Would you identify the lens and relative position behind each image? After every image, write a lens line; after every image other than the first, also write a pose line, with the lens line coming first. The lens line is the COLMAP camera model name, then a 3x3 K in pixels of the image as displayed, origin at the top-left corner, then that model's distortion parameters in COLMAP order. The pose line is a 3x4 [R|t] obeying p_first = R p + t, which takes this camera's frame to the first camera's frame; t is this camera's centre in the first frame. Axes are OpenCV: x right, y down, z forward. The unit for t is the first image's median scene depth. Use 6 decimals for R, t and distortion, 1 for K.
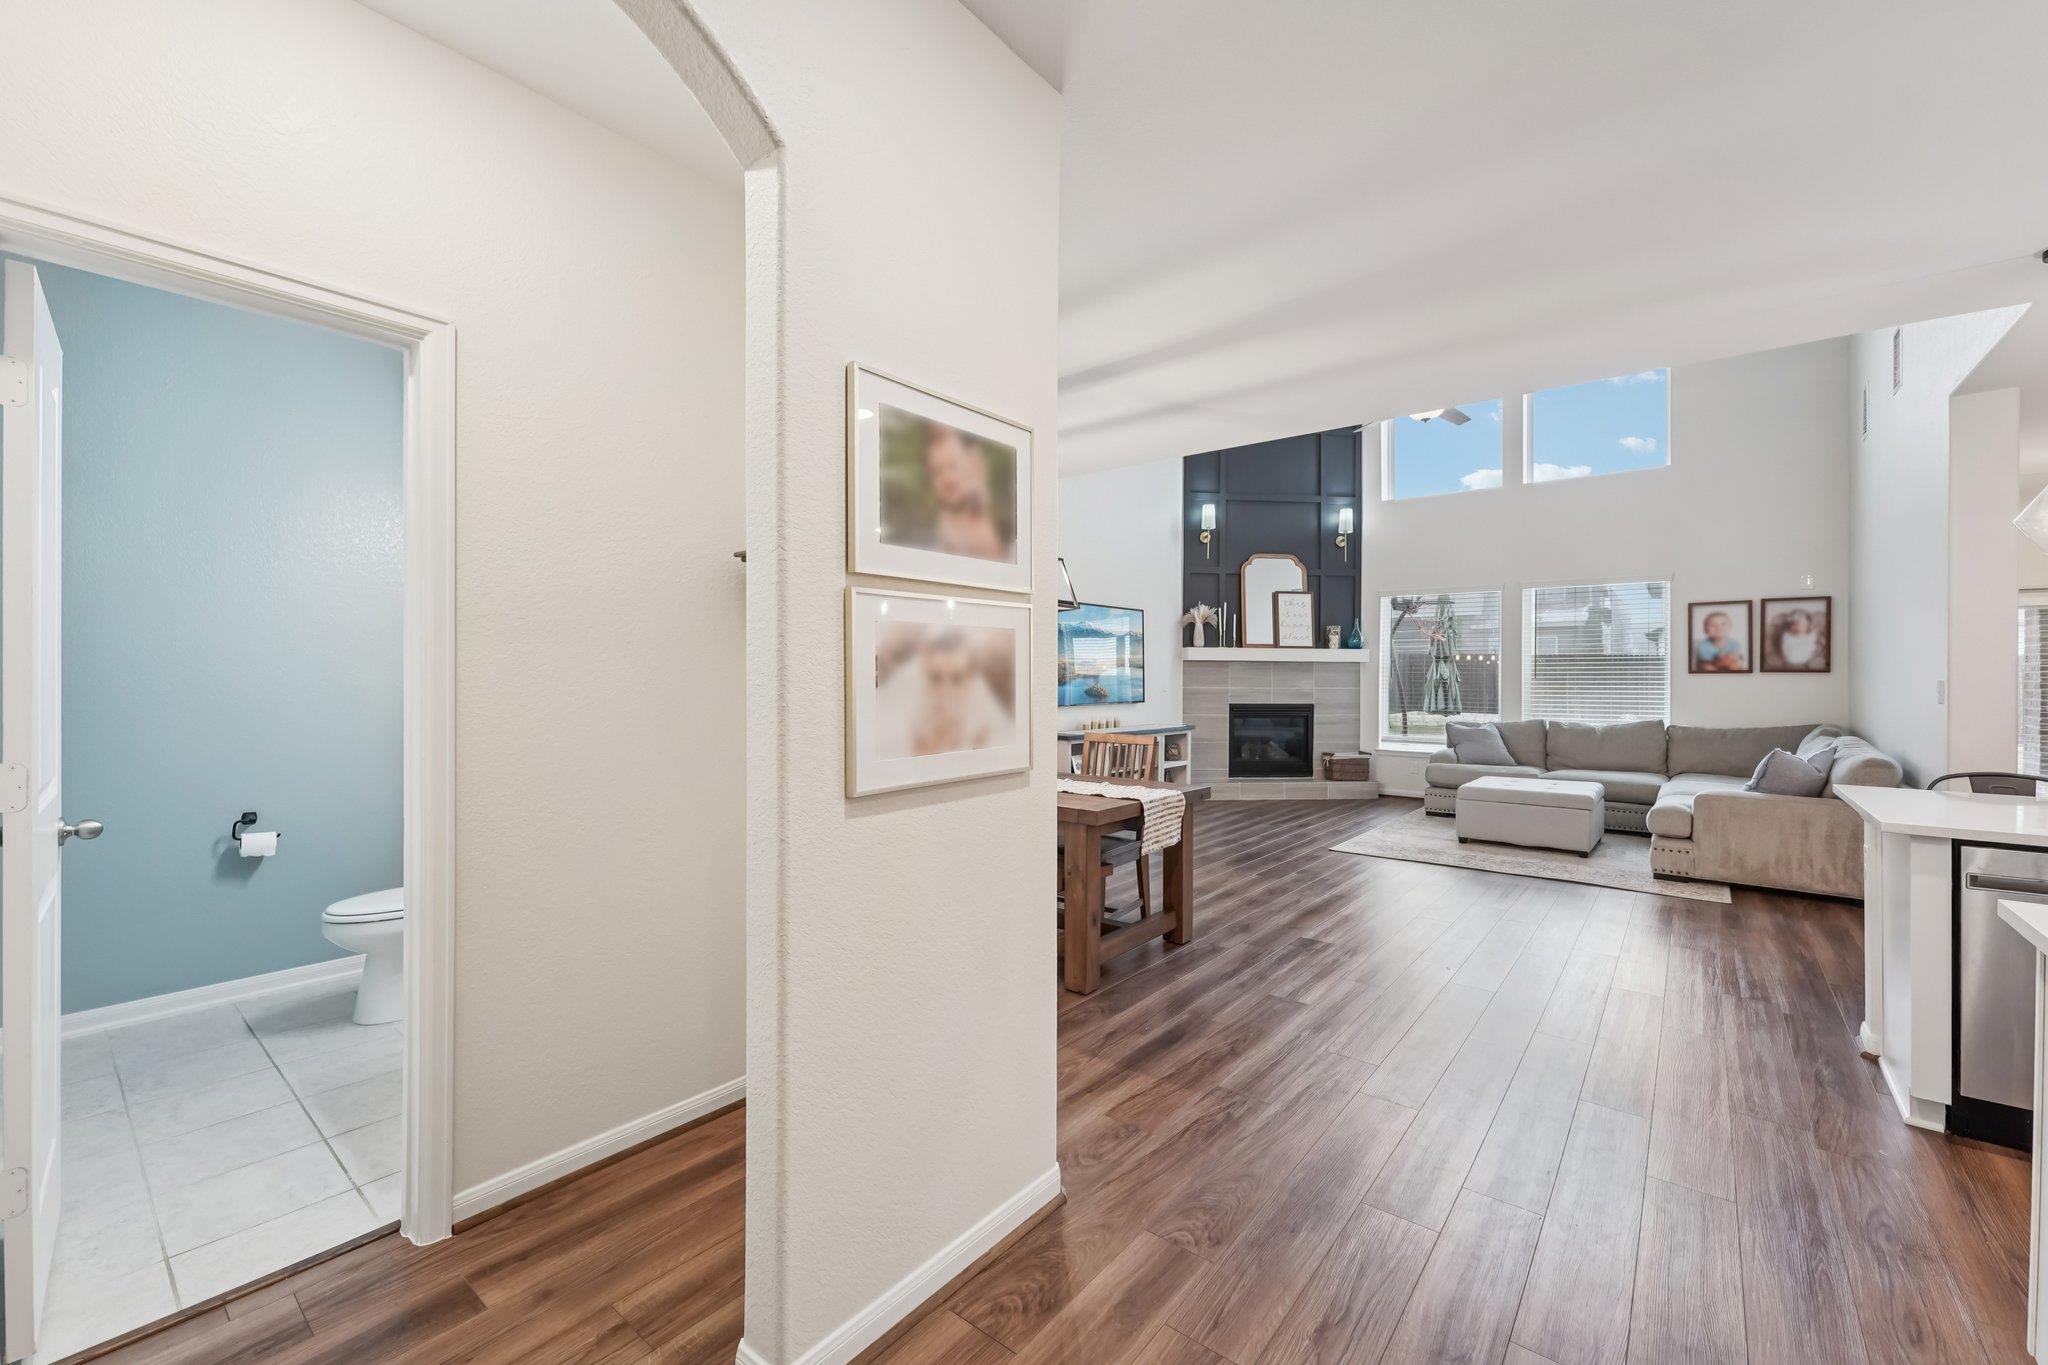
lens RADIAL K [[835.0, 0, 1017.7], [0, 835.0, 677.8], [0, 0, 1]] dist [0.000307, 0.000344]
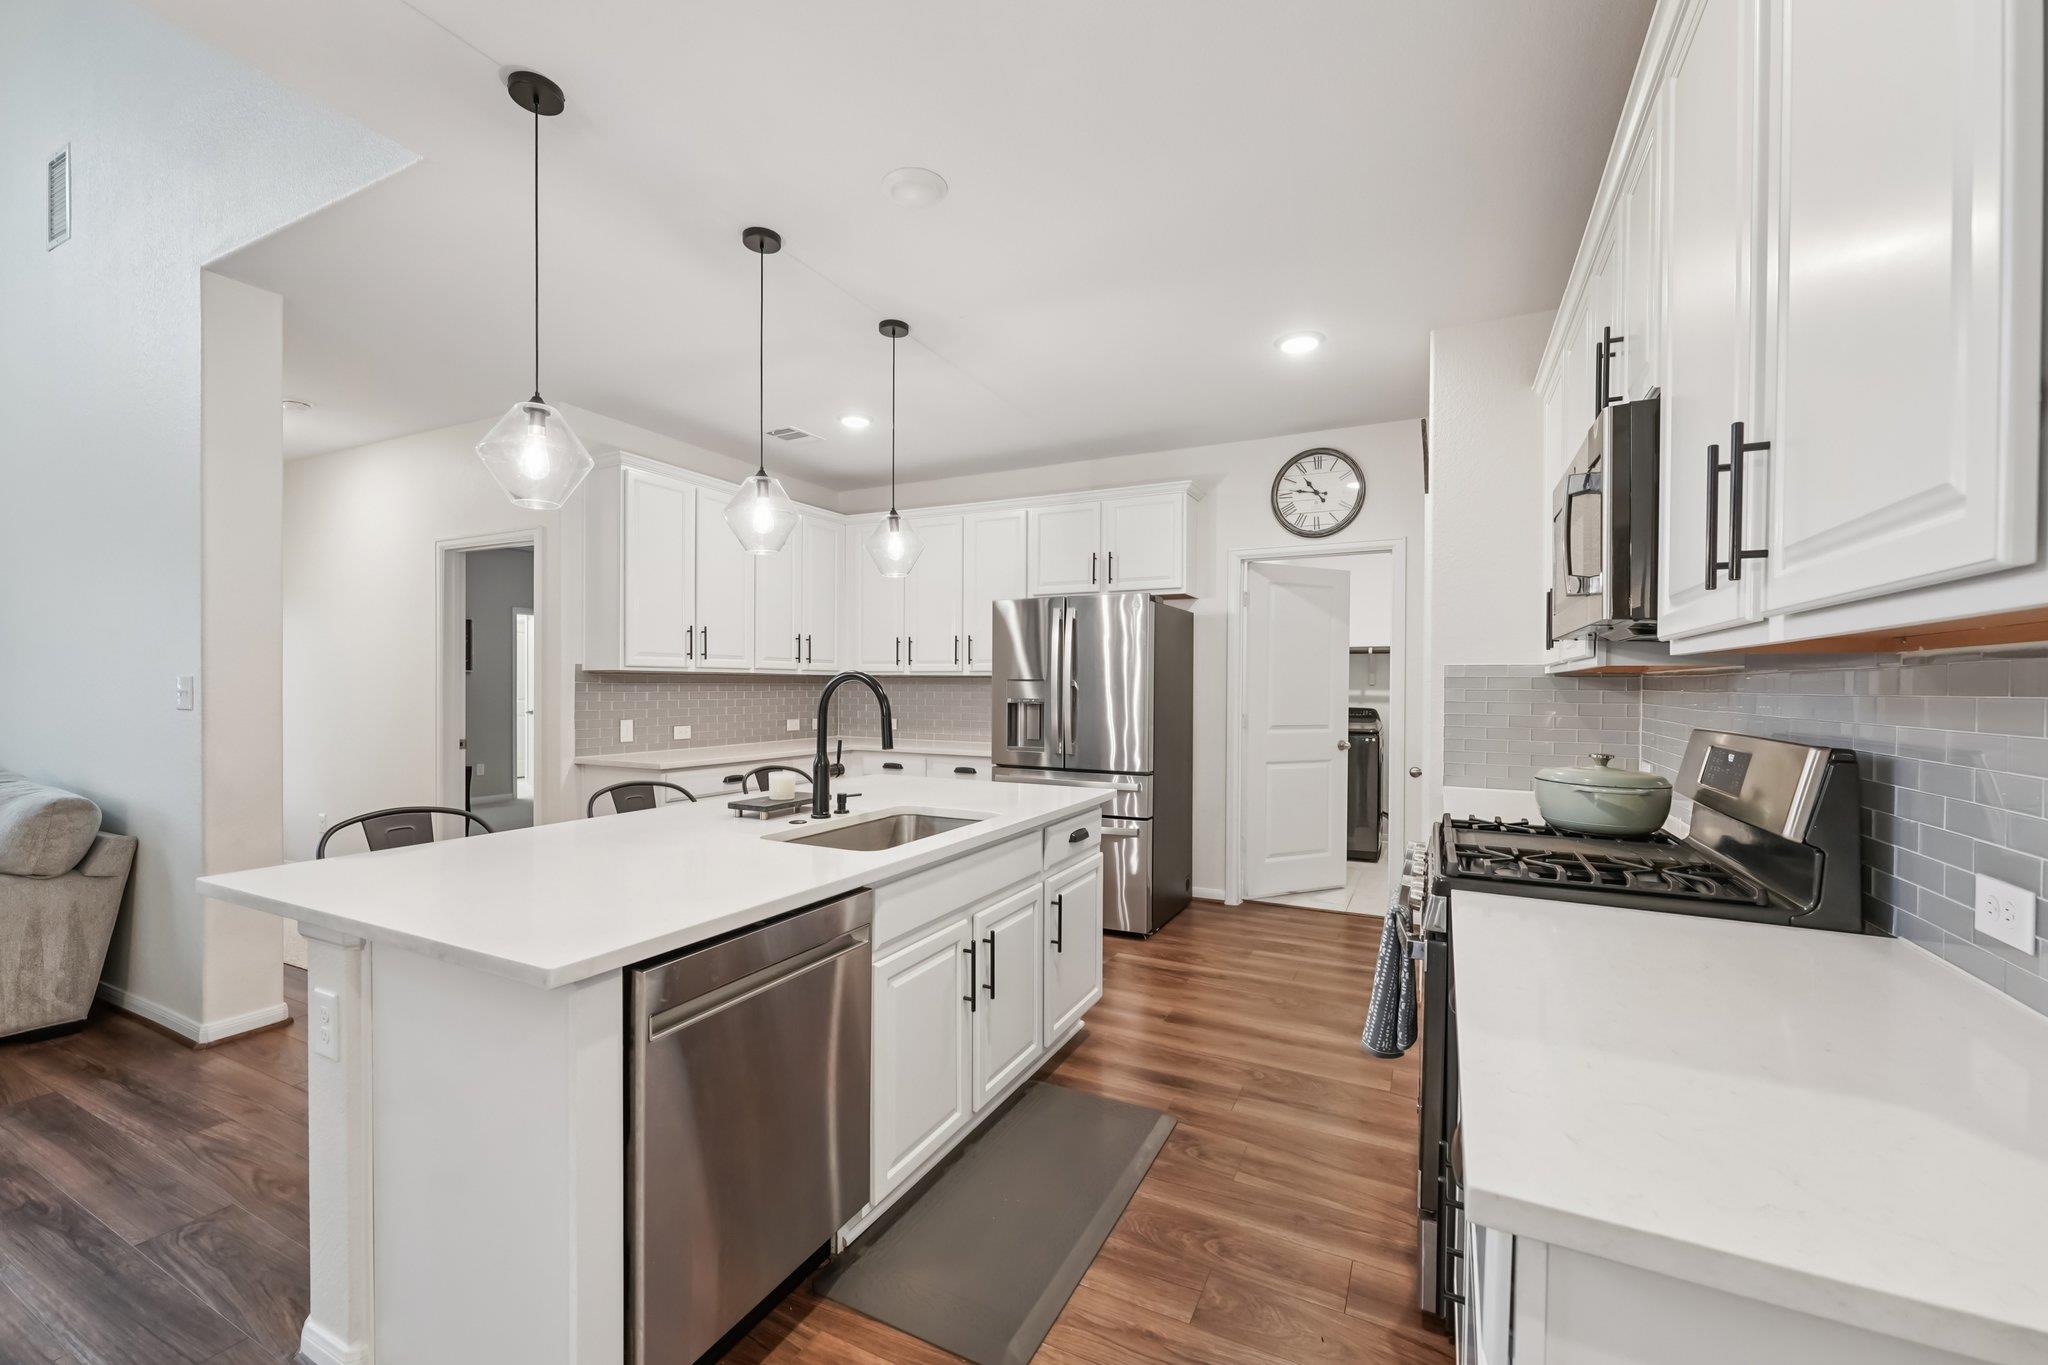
lens RADIAL K [[833.6, 0, 1009.2], [0, 833.6, 691.1], [0, 0, 1]] dist [-0.002719, -0.000142]
pose [[-0.208625, -0.013468, 0.977903, 0.148108], [-0.007473, 0.999898, 0.012177, 0.000965], [-0.977967, -0.004768, -0.208705, 0.245509]]
